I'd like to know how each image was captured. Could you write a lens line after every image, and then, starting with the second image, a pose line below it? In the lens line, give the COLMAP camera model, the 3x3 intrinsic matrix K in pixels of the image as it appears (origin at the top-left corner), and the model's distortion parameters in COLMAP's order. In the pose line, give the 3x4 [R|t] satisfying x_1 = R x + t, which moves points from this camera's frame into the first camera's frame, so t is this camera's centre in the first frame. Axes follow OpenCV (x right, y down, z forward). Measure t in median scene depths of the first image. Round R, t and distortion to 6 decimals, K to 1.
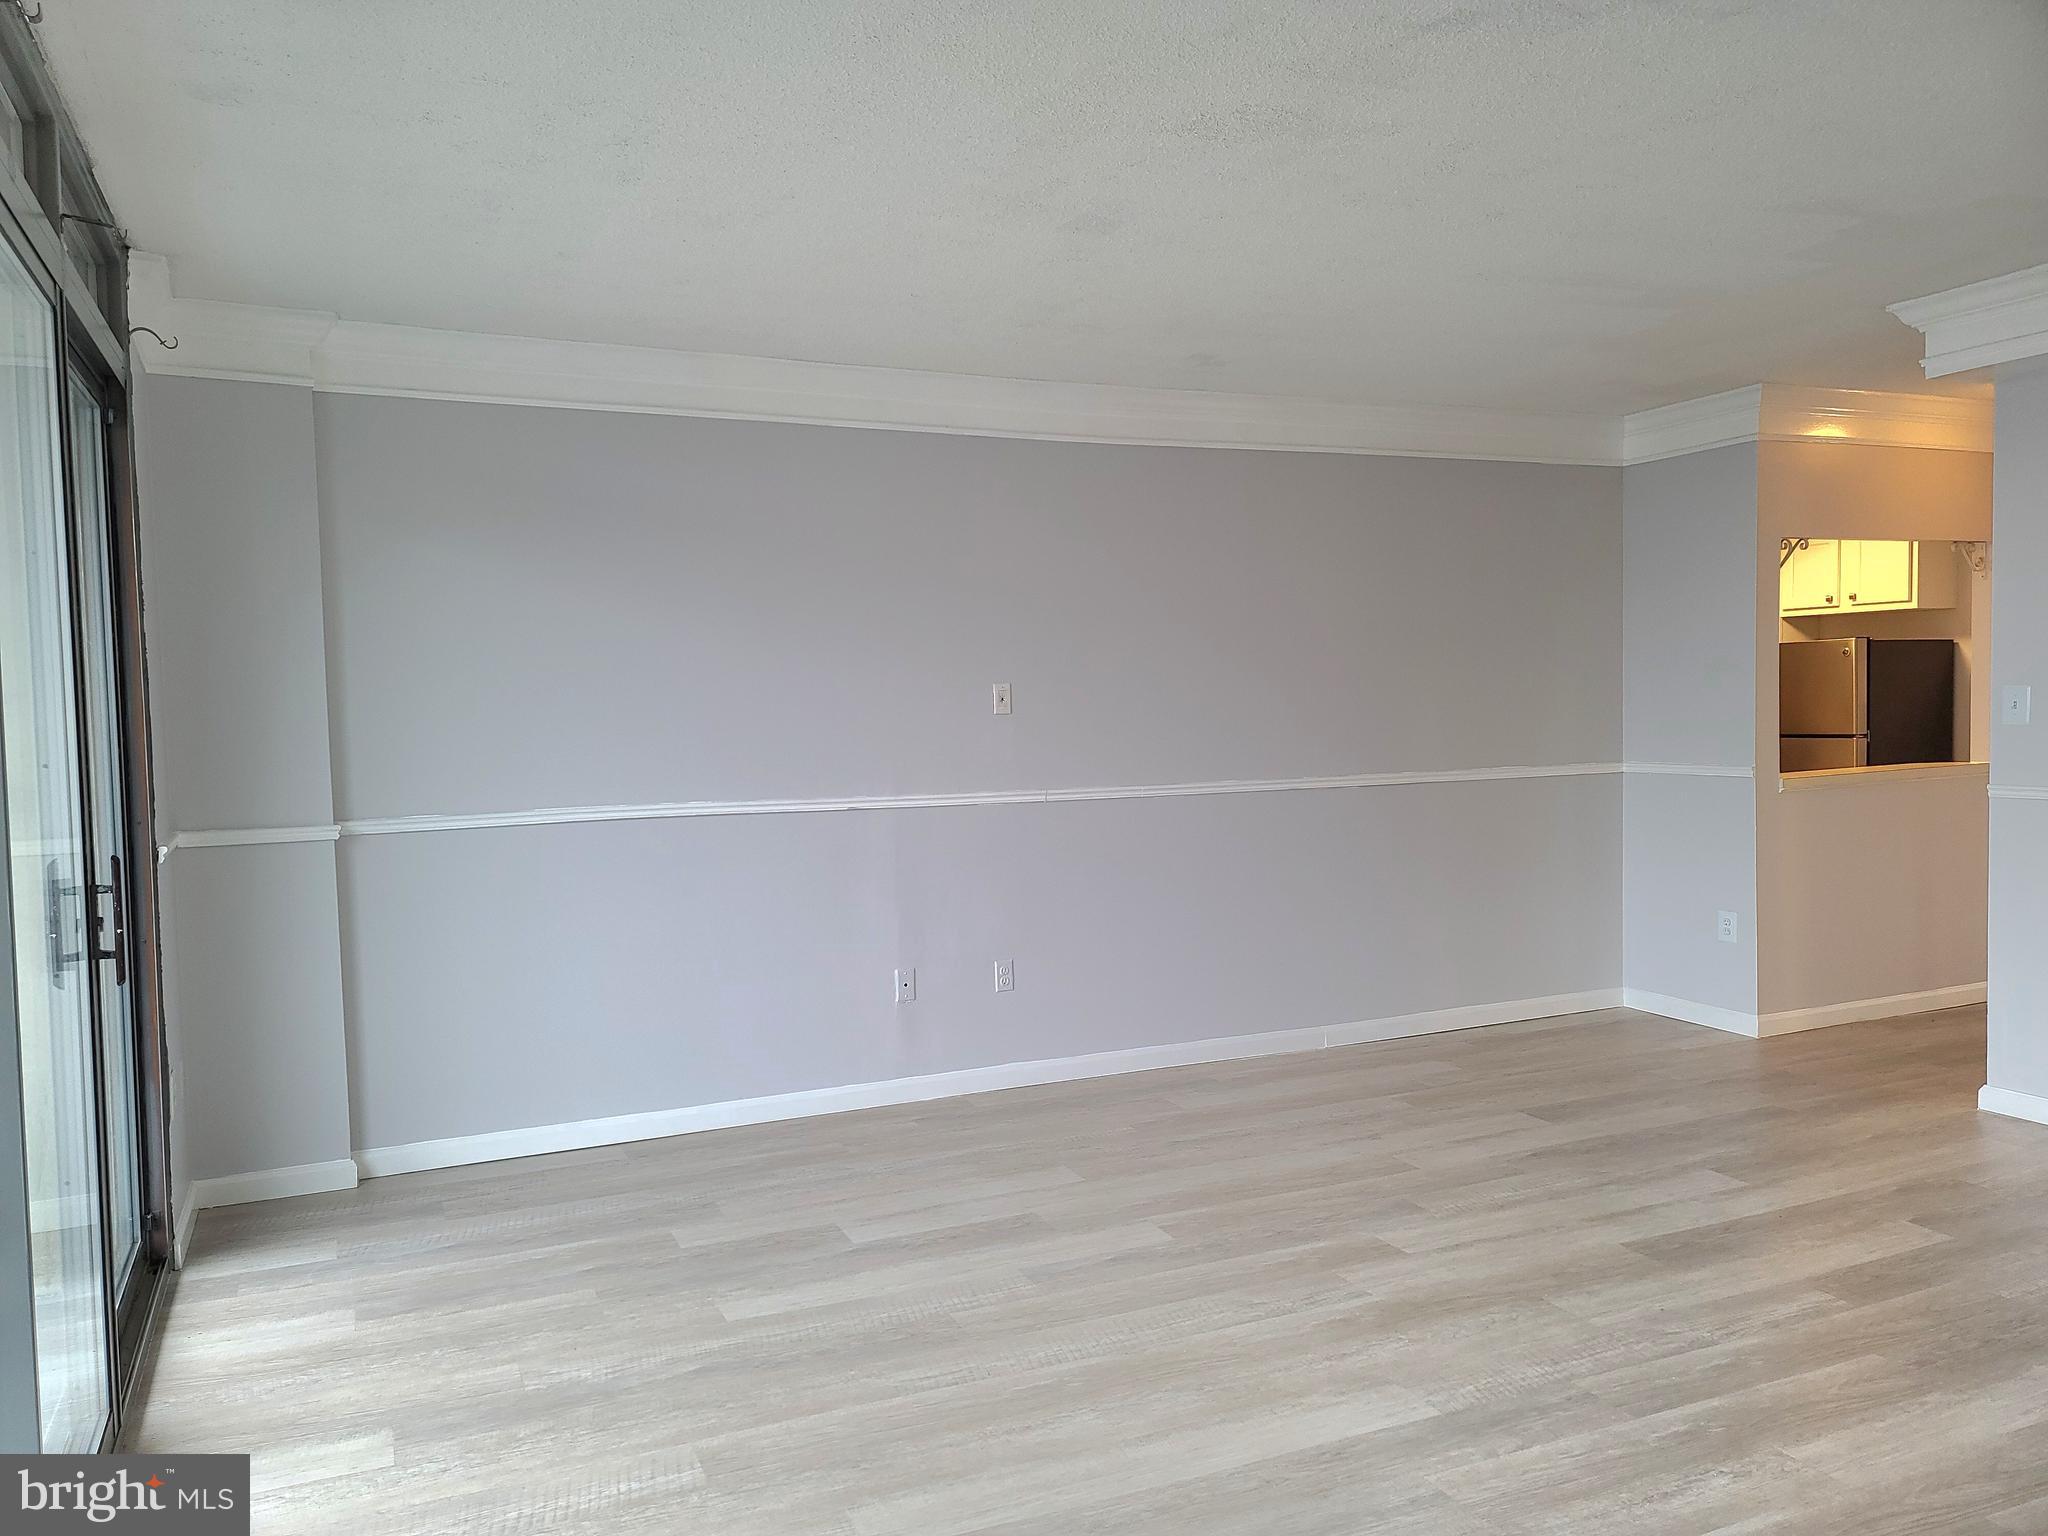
lens RADIAL K [[1506.8, 0, 1024.4], [0, 1506.8, 754.8], [0, 0, 1]] dist [0.070134, -0.051196]
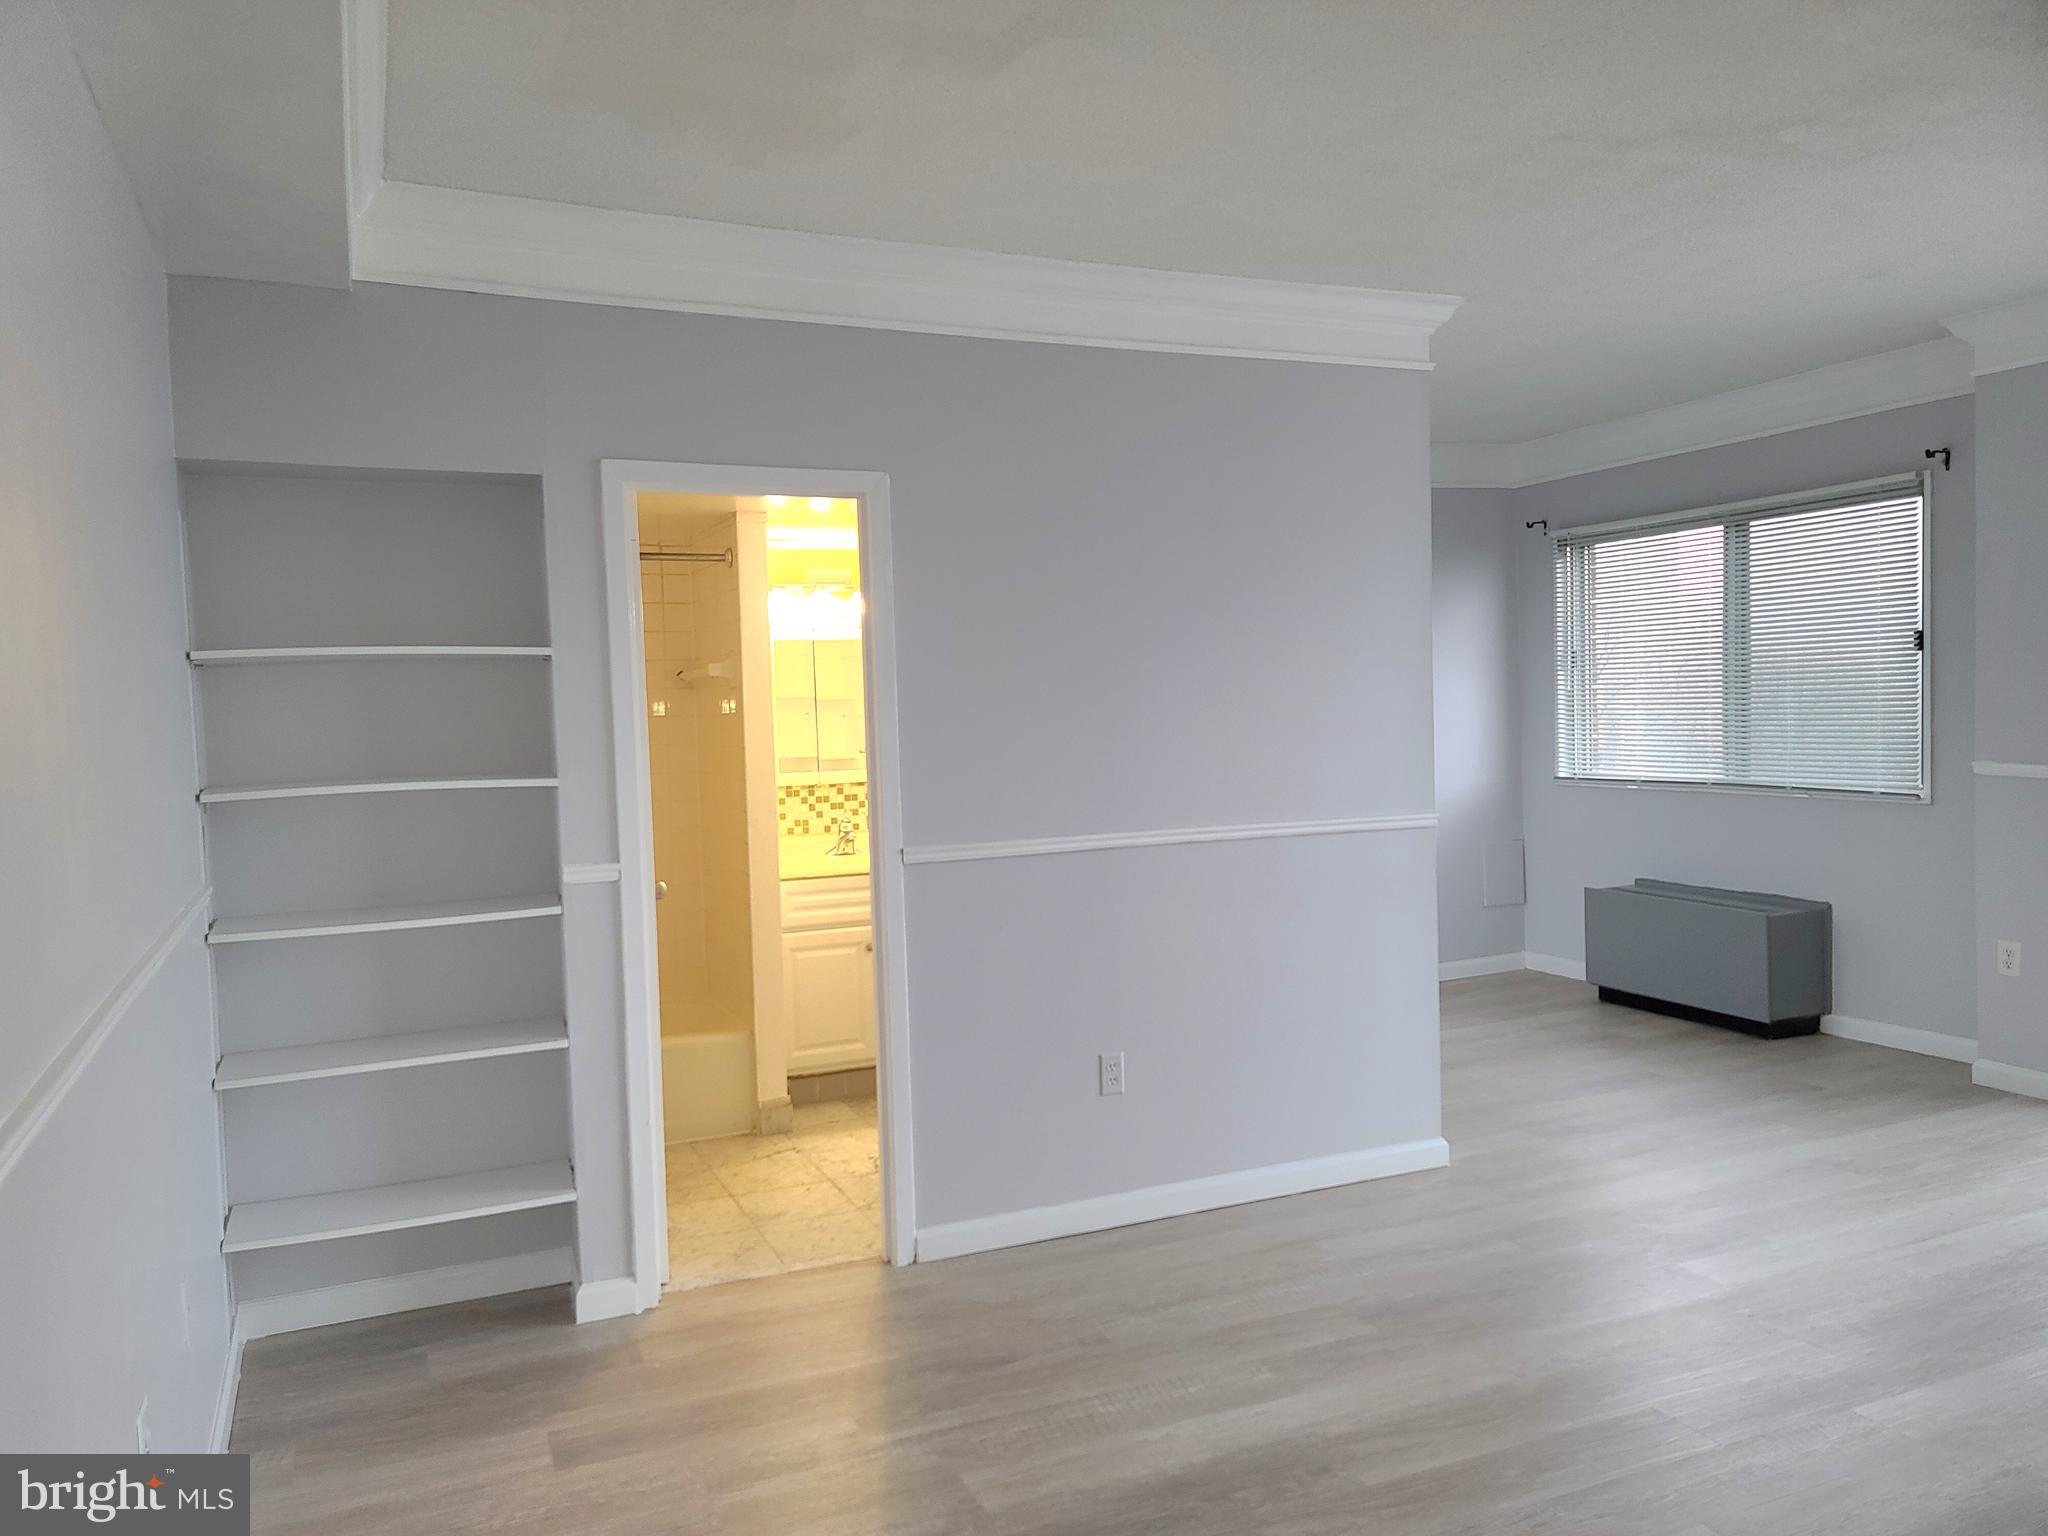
lens RADIAL K [[1506.8, 0, 1024.6], [0, 1506.8, 781.4], [0, 0, 1]] dist [0.070134, -0.051196]
pose [[-0.998396, 0.053553, 0.018397, 0.580087], [0.055047, 0.994083, 0.093640, -0.069877], [-0.013273, 0.094502, -0.995436, 1.486312]]
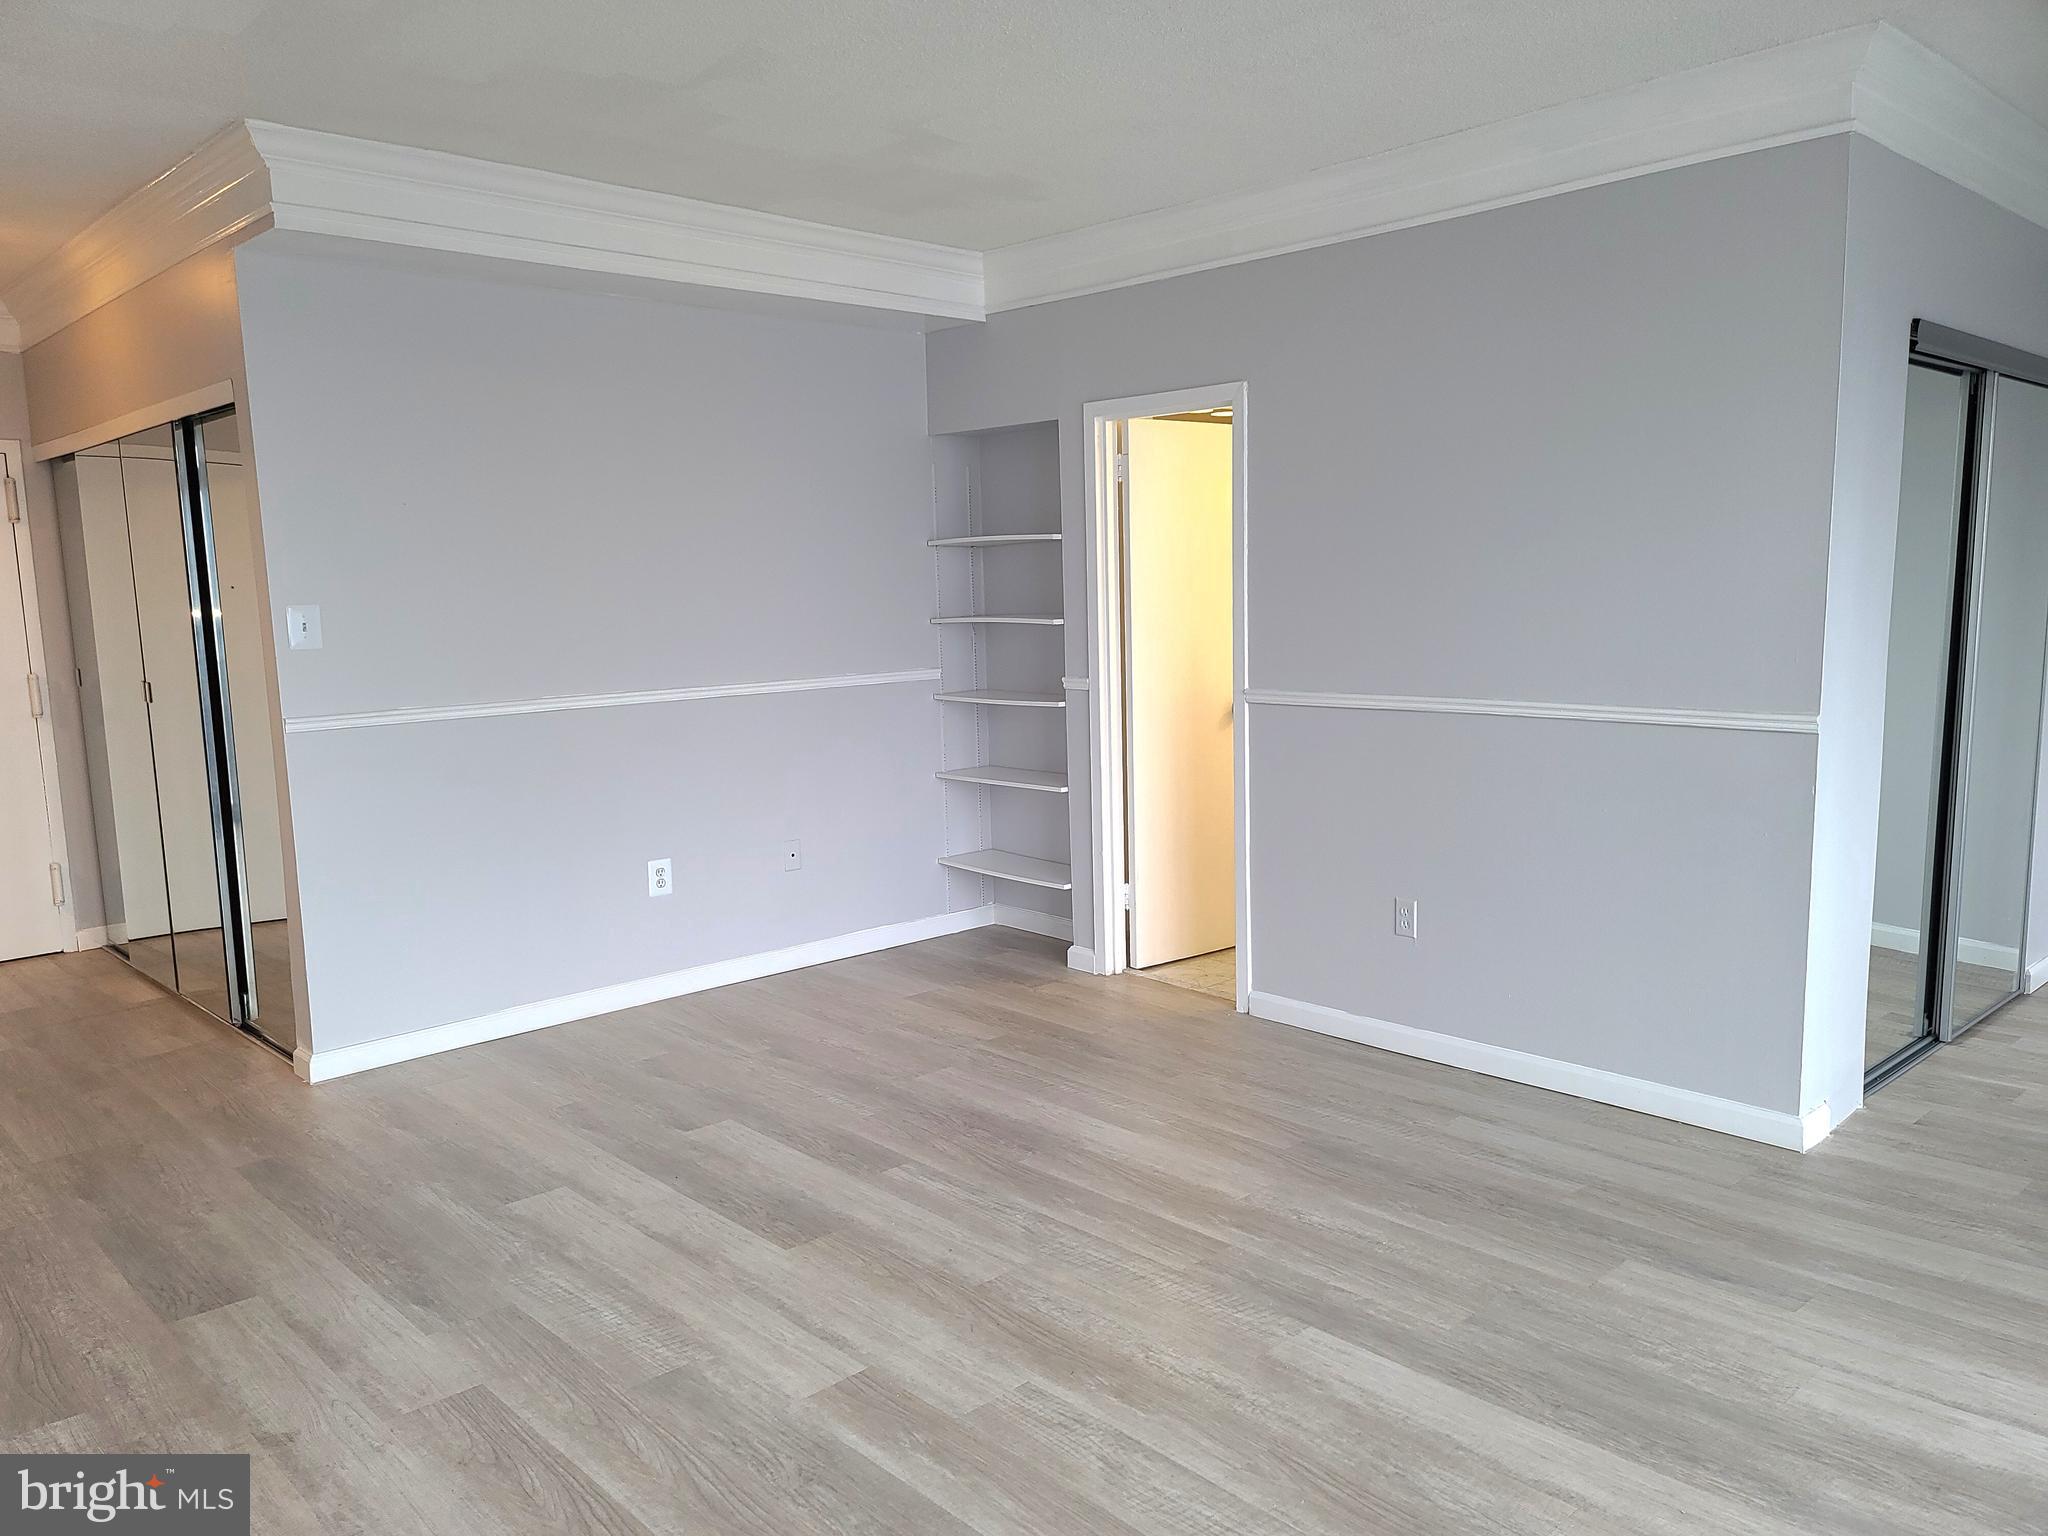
lens RADIAL K [[1506.8, 0, 979.7], [0, 1506.8, 814.5], [0, 0, 1]] dist [0.070134, -0.051196]
pose [[-0.307346, -0.119160, 0.944108, -0.408867], [0.071199, 0.986468, 0.147685, -0.036735], [-0.948931, 0.112610, -0.294703, 1.102817]]
